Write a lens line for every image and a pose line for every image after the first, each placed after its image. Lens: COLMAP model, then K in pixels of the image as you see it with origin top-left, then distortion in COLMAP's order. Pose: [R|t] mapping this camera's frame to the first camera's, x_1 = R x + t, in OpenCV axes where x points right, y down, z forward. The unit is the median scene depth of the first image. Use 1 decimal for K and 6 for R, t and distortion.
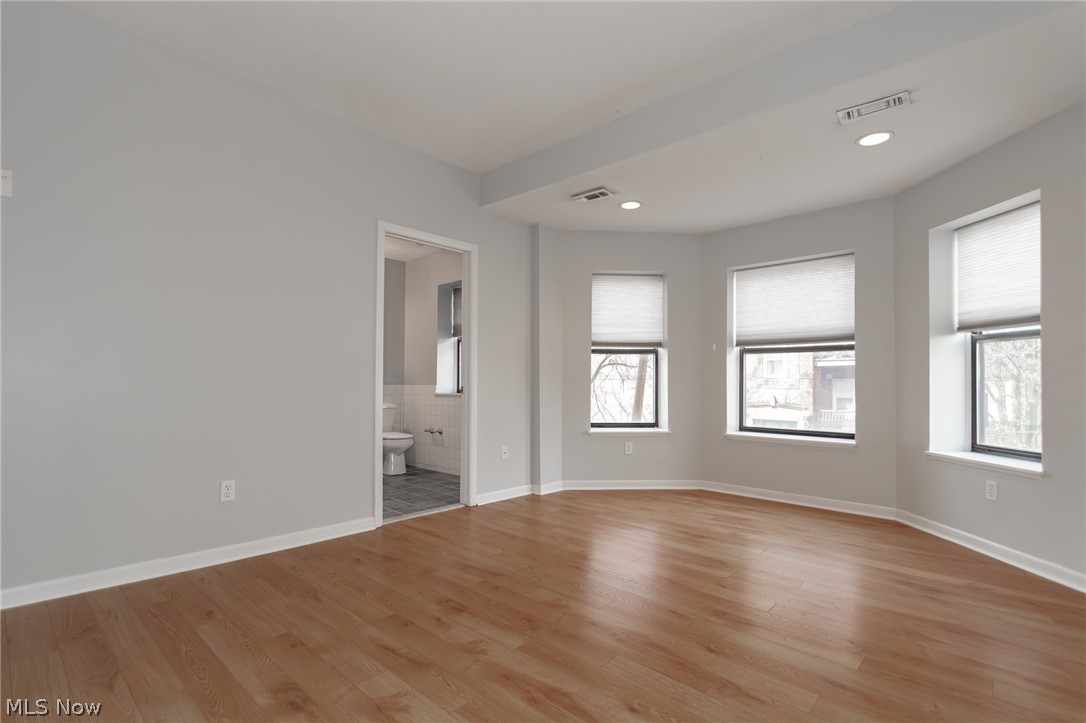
lens RADIAL K [[506.3, 0, 543.7], [0, 506.3, 368.6], [0, 0, 1]] dist [0.001284, -0.002193]
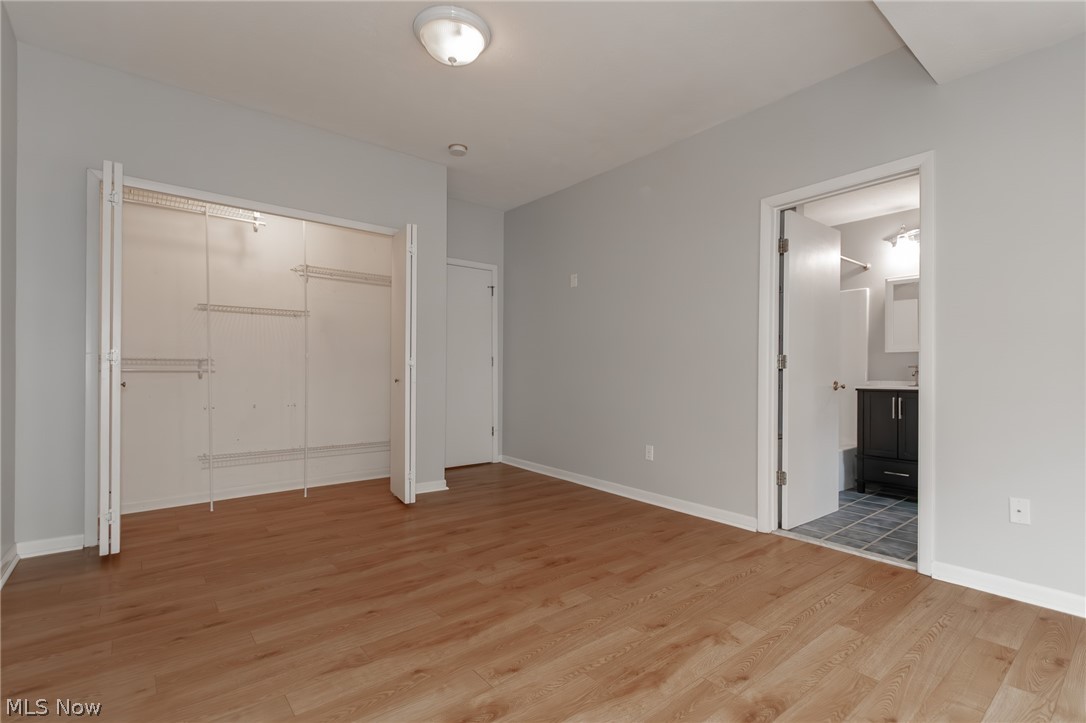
lens RADIAL K [[506.3, 0, 545.5], [0, 506.3, 369.7], [0, 0, 1]] dist [0.001284, -0.002193]
pose [[-0.146136, -0.012641, -0.989184, 0.720791], [0.015868, 0.999760, -0.015121, 0.025767], [0.989137, -0.017906, -0.145900, 0.827205]]
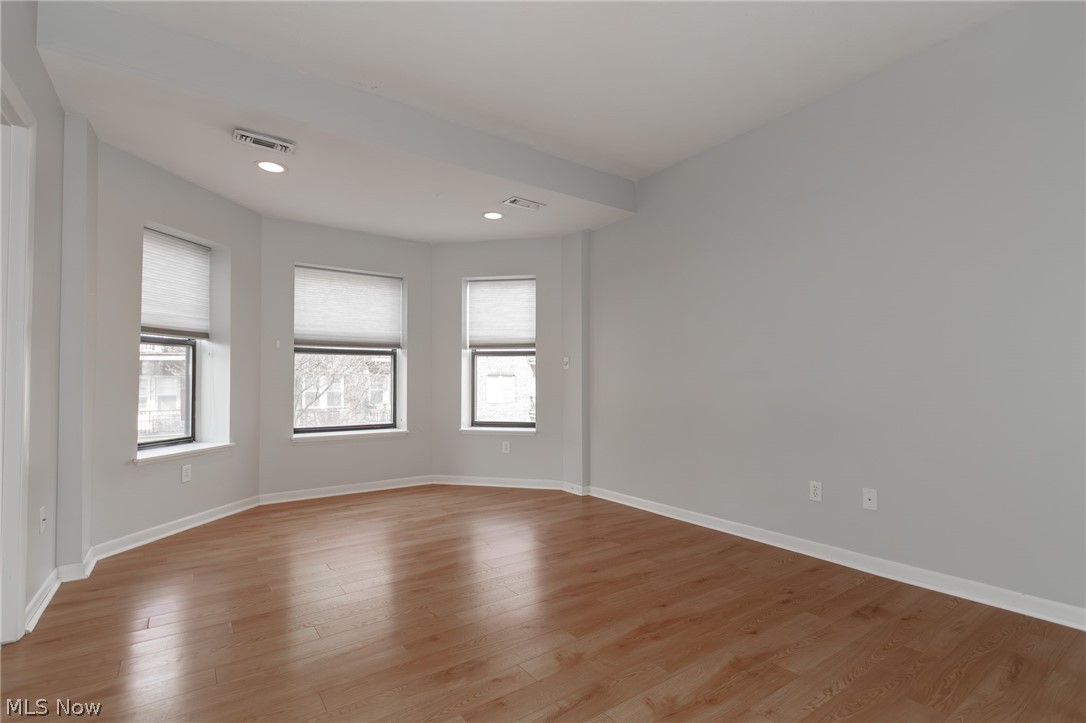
lens RADIAL K [[506.3, 0, 539.8], [0, 506.3, 367.4], [0, 0, 1]] dist [0.001284, -0.002193]
pose [[0.214358, 0.016584, 0.976614, -0.678951], [-0.022535, 0.999674, -0.012030, -0.001886], [-0.976495, -0.019430, 0.214662, 0.518577]]
